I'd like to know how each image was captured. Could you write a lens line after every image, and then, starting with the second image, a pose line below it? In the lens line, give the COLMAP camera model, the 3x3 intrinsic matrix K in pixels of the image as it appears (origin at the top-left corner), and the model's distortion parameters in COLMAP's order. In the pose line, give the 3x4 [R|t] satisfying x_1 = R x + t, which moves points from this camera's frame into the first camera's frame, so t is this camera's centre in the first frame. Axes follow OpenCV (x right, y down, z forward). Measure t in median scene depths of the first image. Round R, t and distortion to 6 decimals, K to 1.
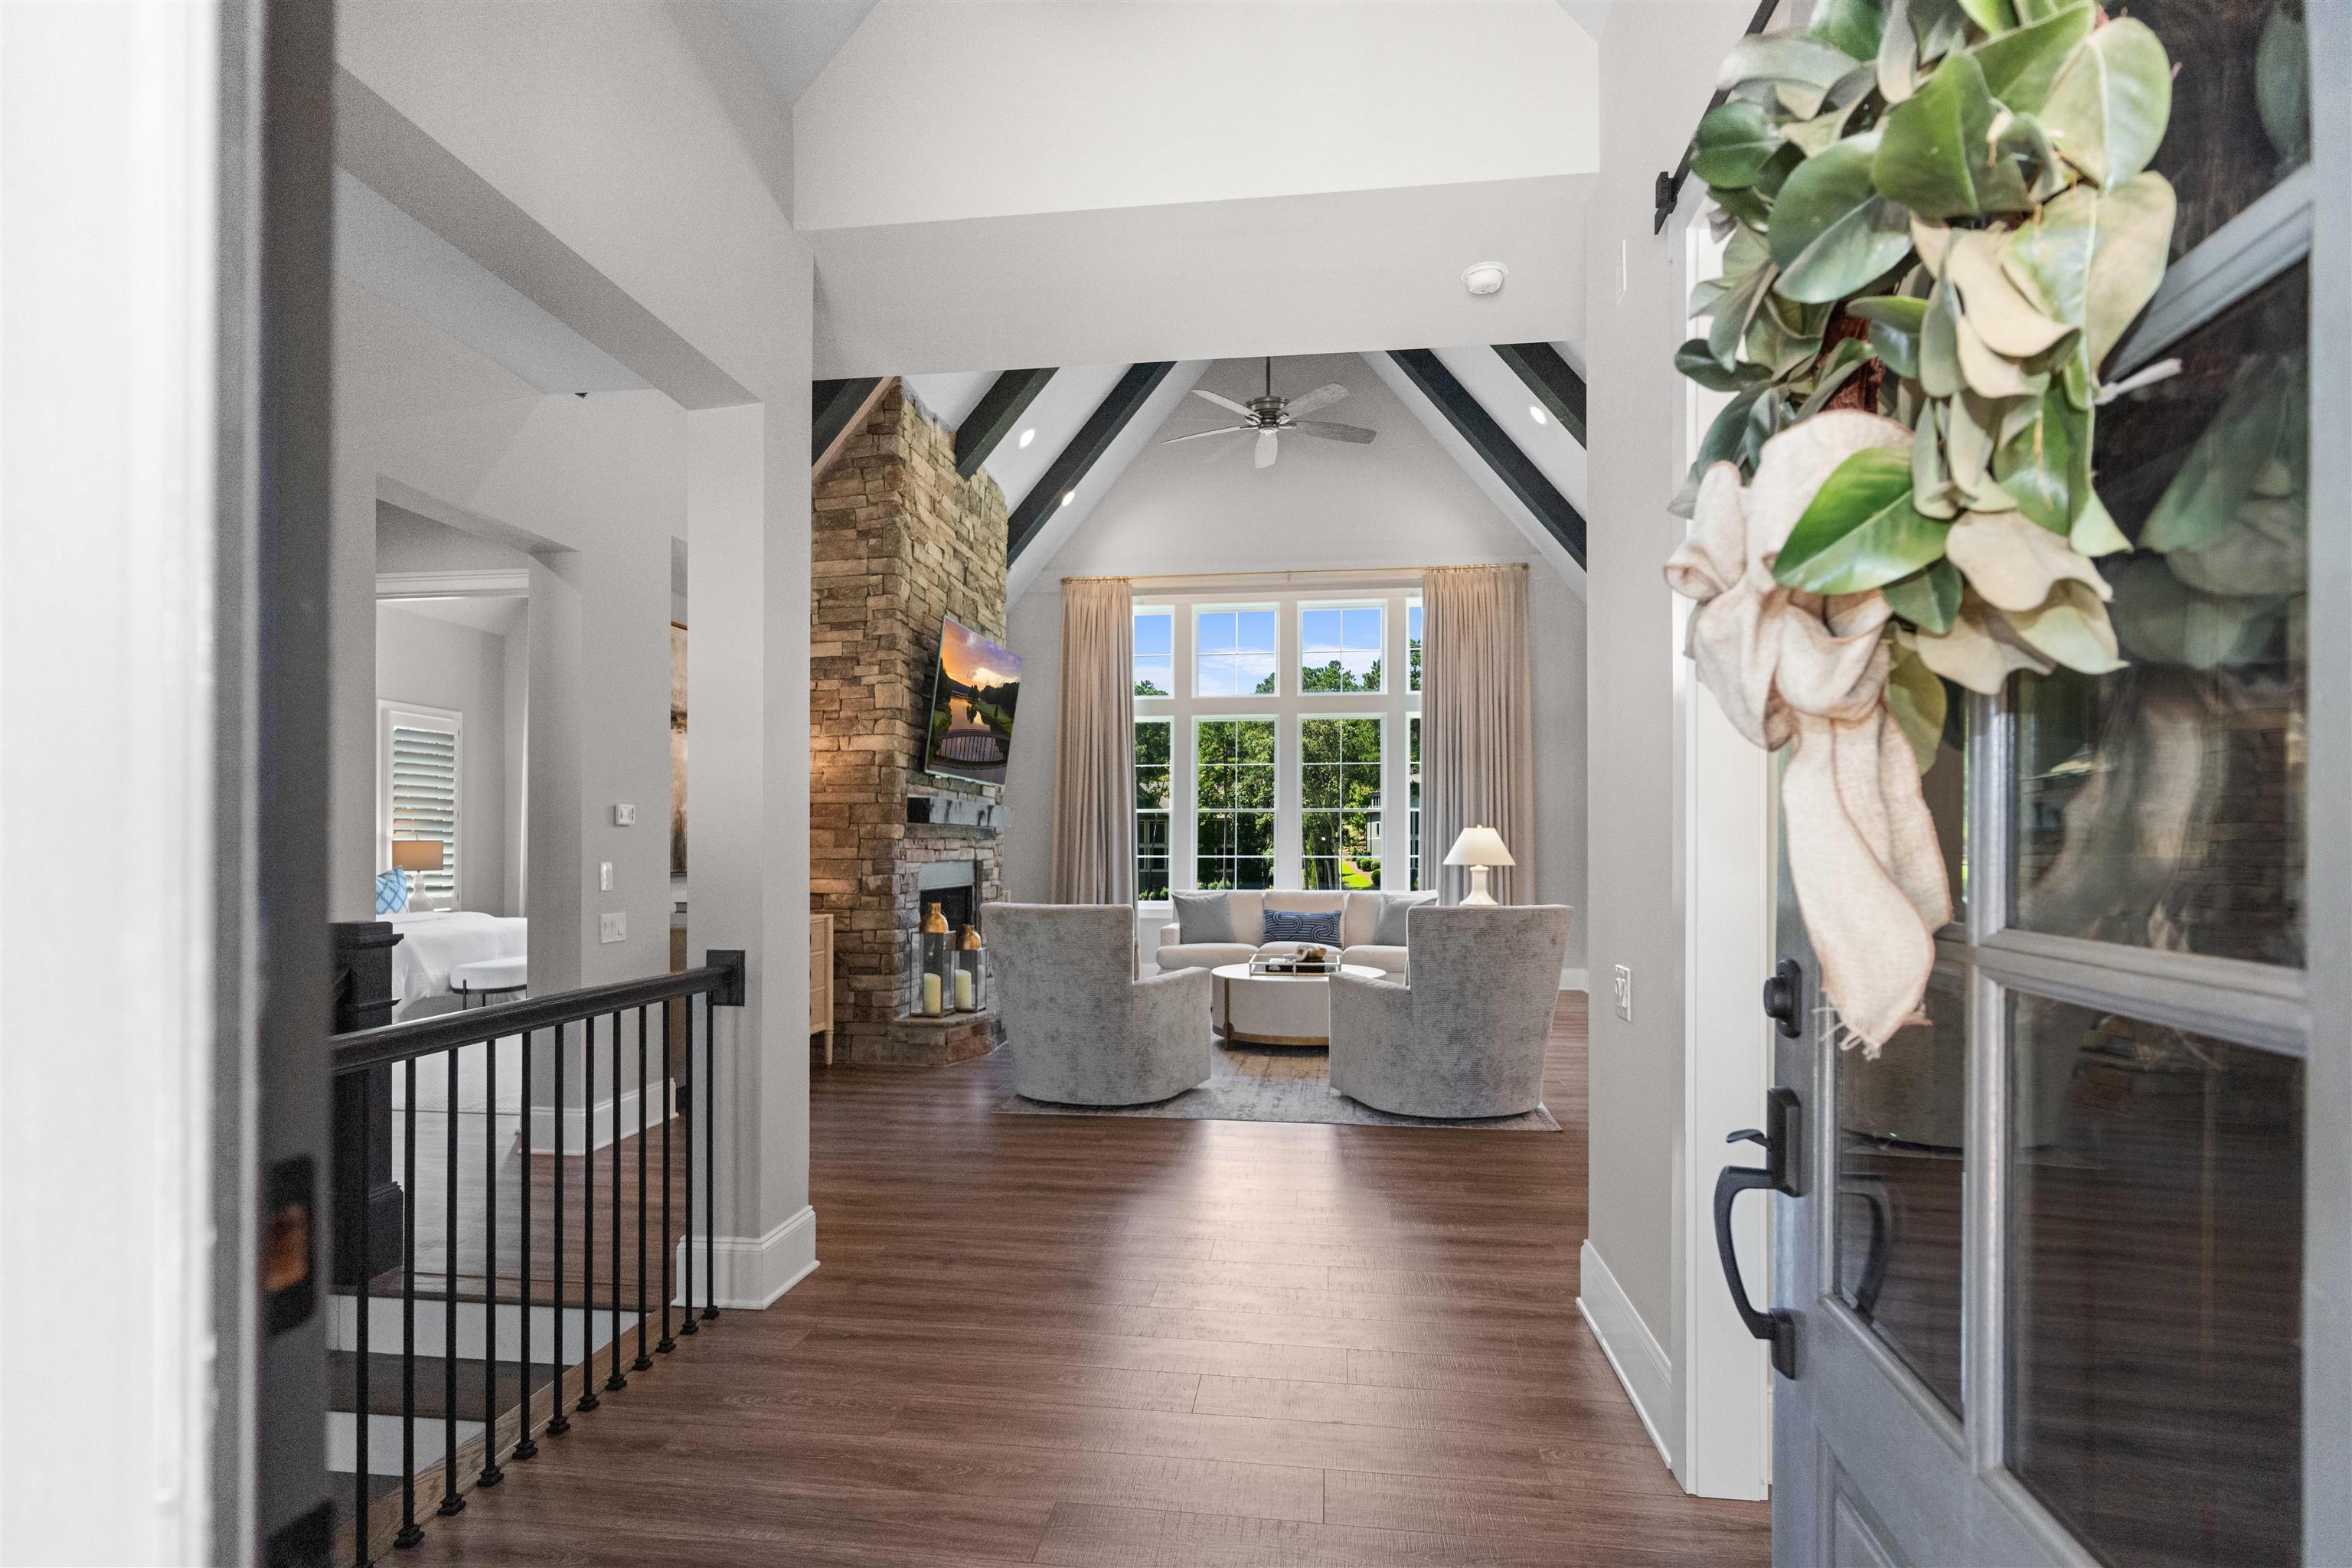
lens RADIAL K [[1154.2, 0, 1149.6], [0, 1154.2, 868.7], [0, 0, 1]] dist [-0.001138, -0.000037]
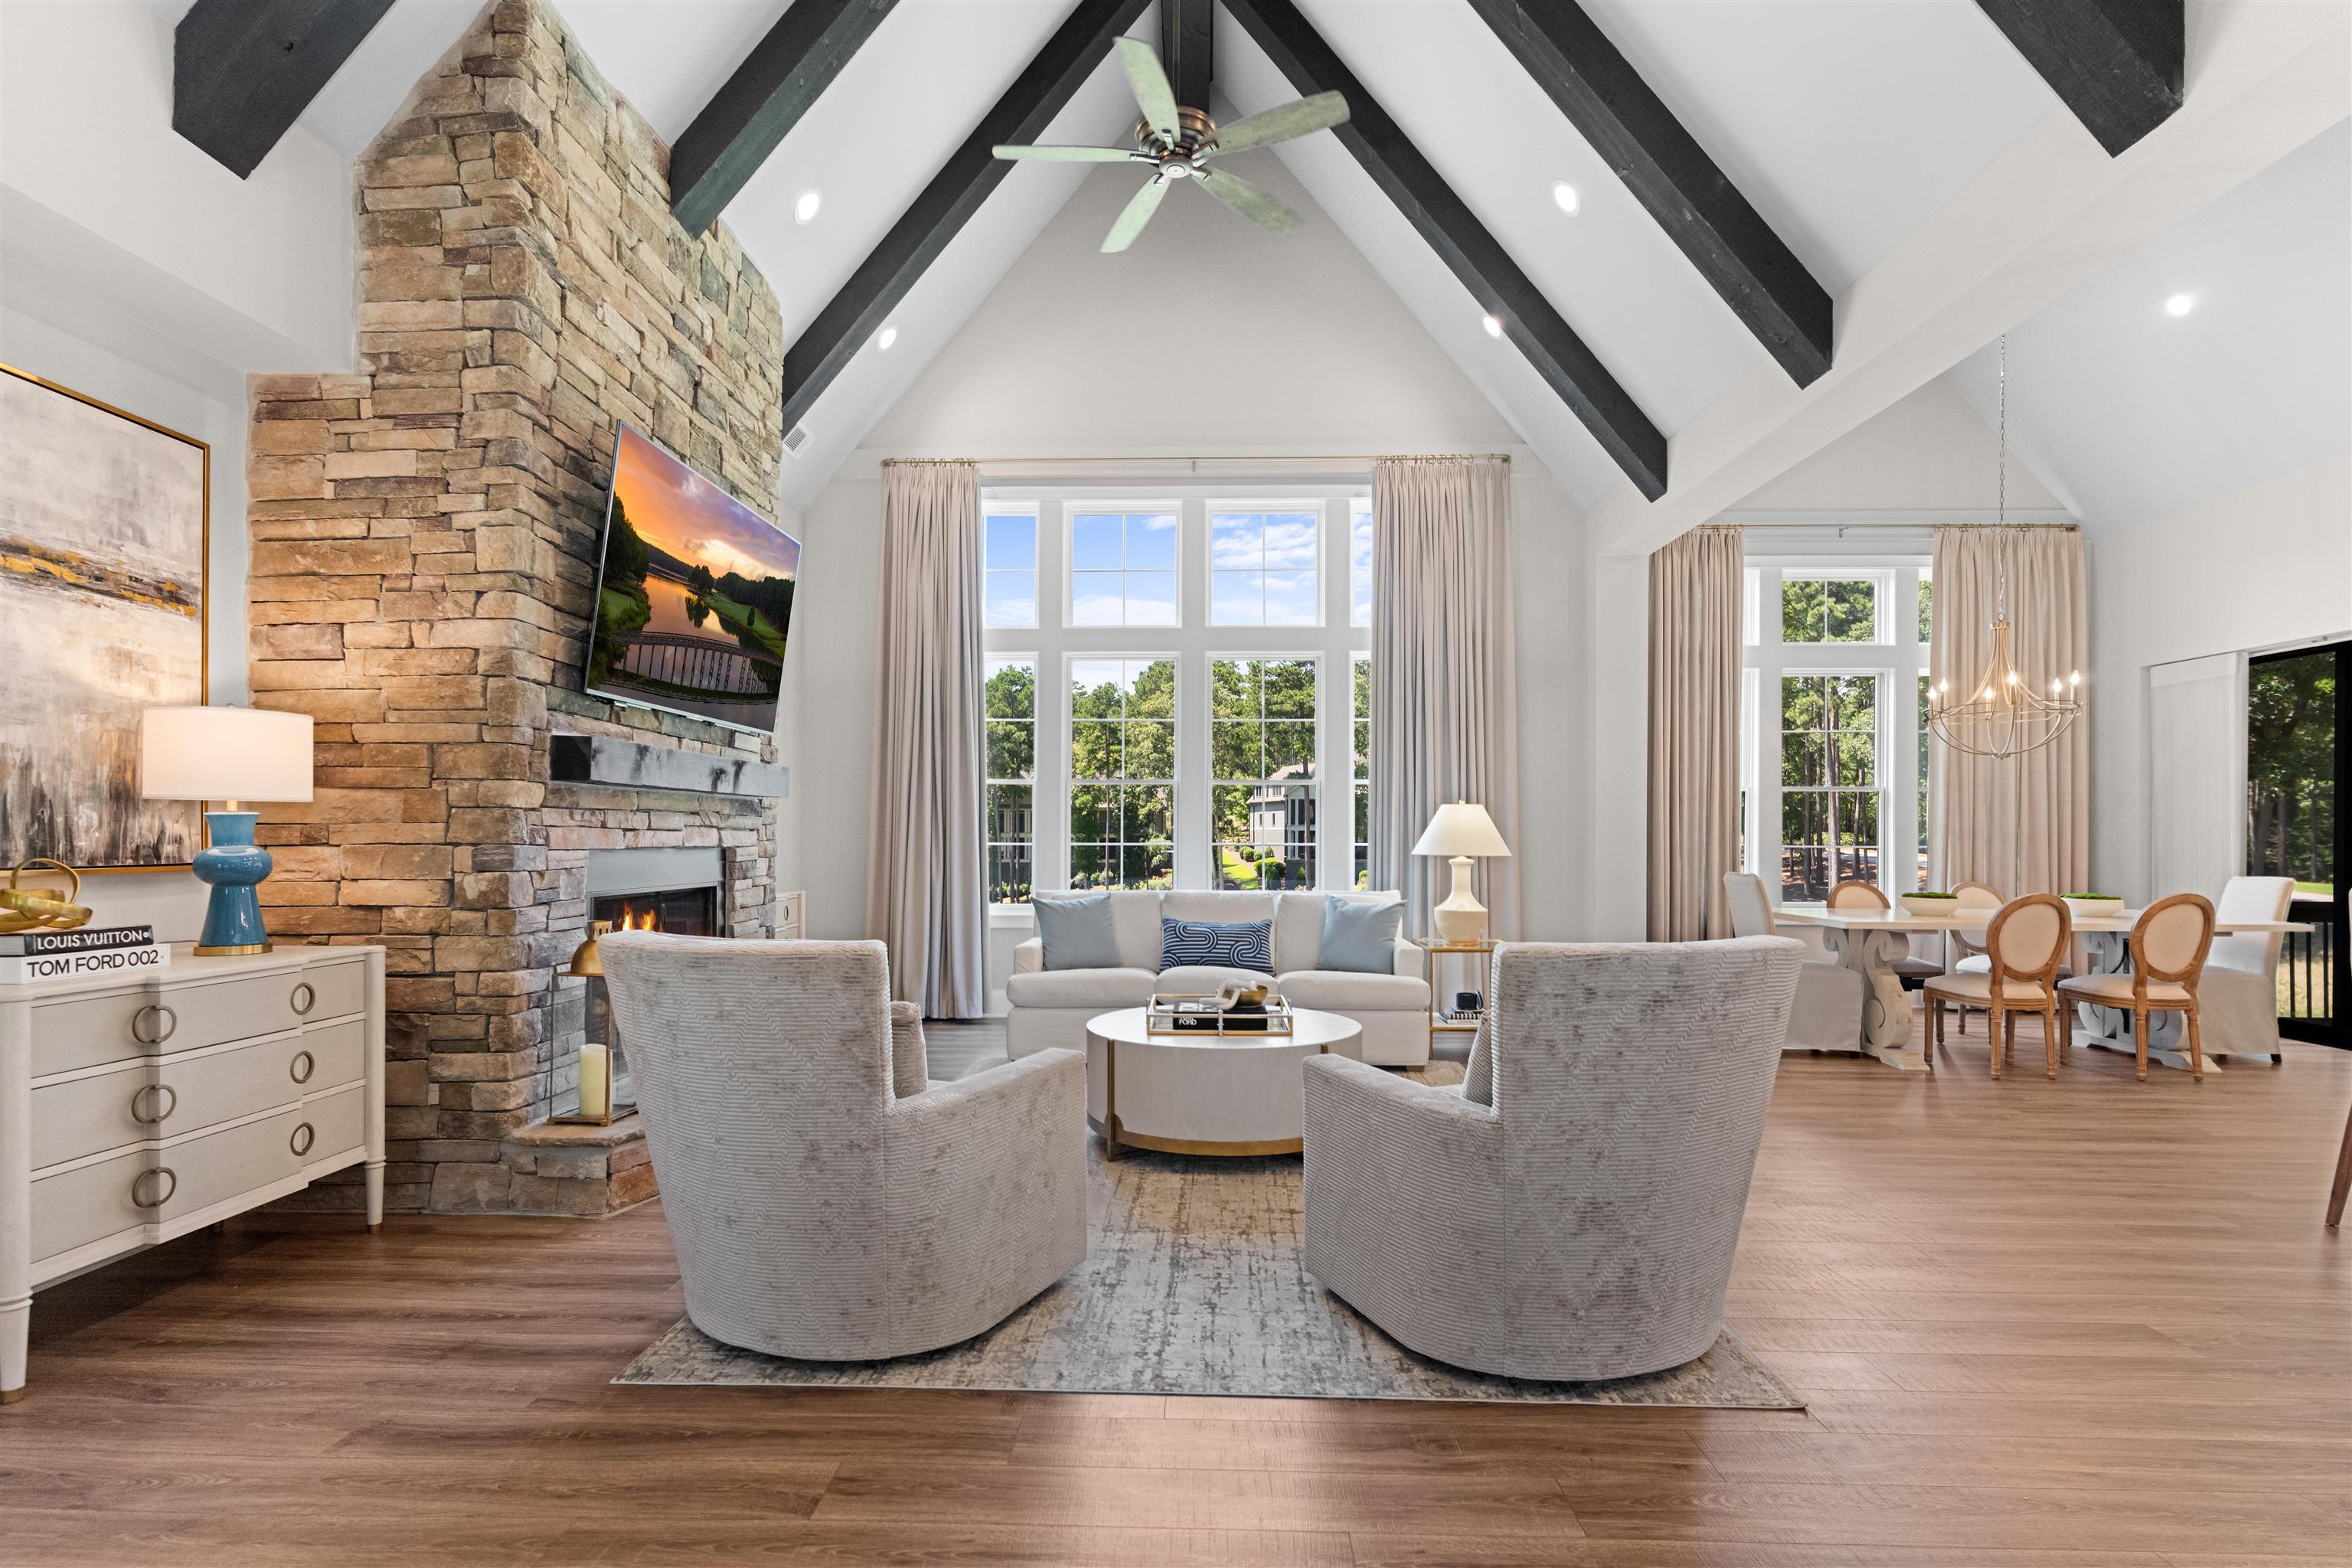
lens RADIAL K [[1154.2, 0, 1149.6], [0, 1154.2, 868.7], [0, 0, 1]] dist [-0.001138, -0.000037]
pose [[0.994809, 0.000186, 0.101761, 0.024911], [-0.001050, 0.999964, 0.008434, -0.001253], [-0.101756, -0.008497, 0.994773, 0.386638]]
